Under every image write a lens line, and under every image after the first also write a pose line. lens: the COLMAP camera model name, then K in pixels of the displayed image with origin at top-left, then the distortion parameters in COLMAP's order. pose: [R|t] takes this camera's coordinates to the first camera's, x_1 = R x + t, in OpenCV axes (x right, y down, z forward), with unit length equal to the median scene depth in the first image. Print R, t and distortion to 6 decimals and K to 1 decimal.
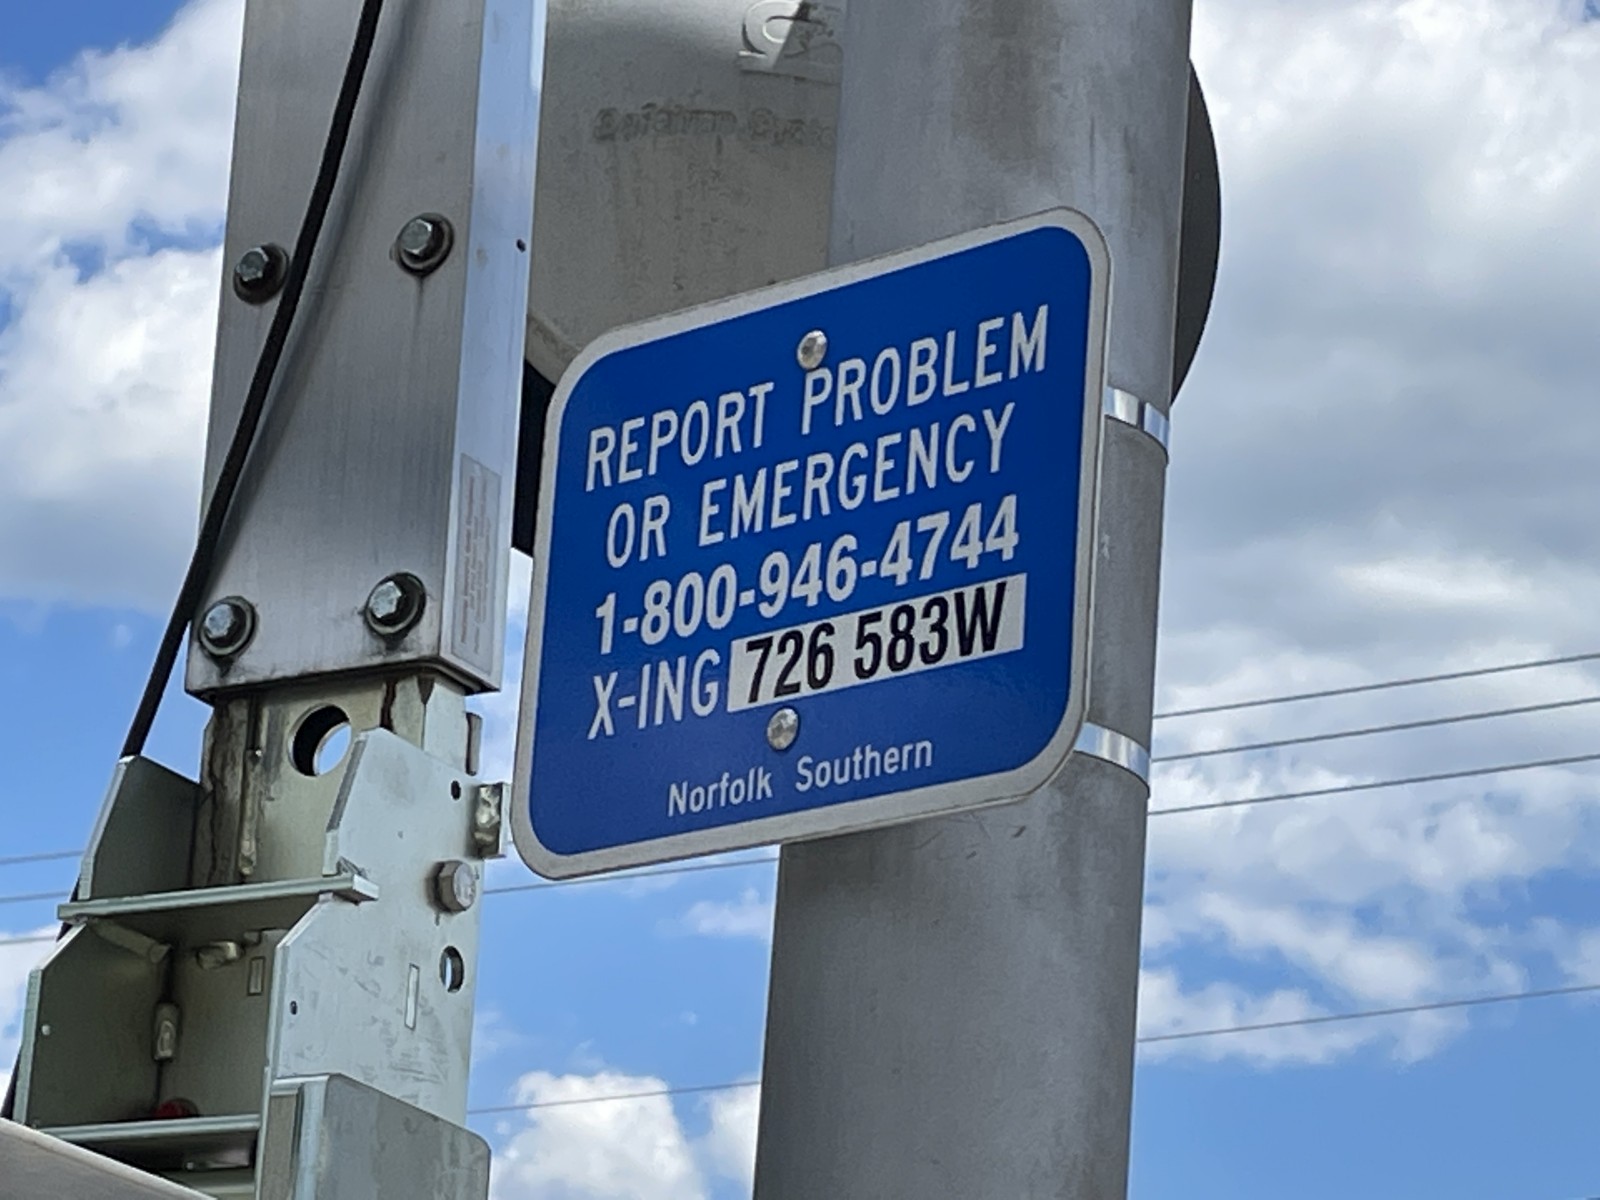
lens RADIAL K [[5063.2, 0, 797.0], [0, 5063.2, 602.5], [0, 0, 1]] dist [-0.064032, 0.000000]
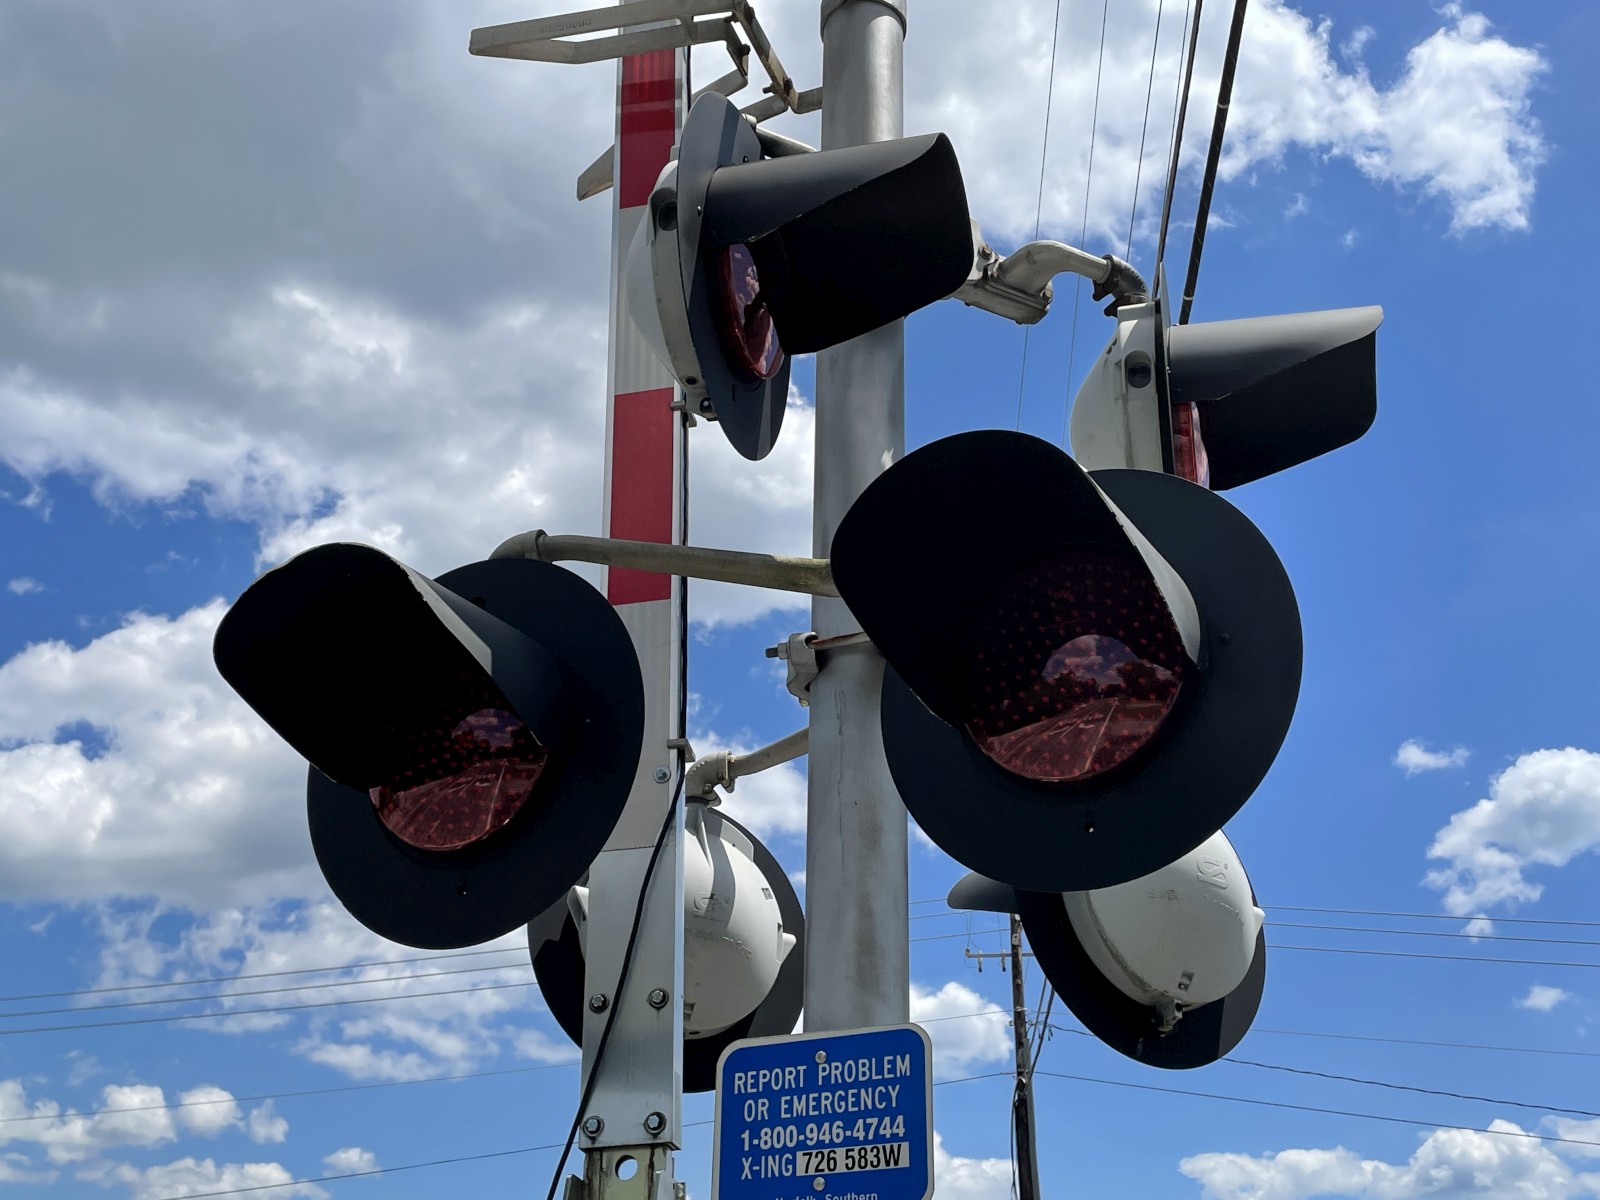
lens RADIAL K [[1815.3, 0, 801.6], [0, 1815.3, 603.6], [0, 0, 1]] dist [0.056939, 0.000000]
pose [[0.952703, 0.094270, 0.288911, -0.374976], [-0.046077, 0.984489, -0.169290, -0.138213], [-0.300388, 0.147971, 0.942269, -0.144880]]
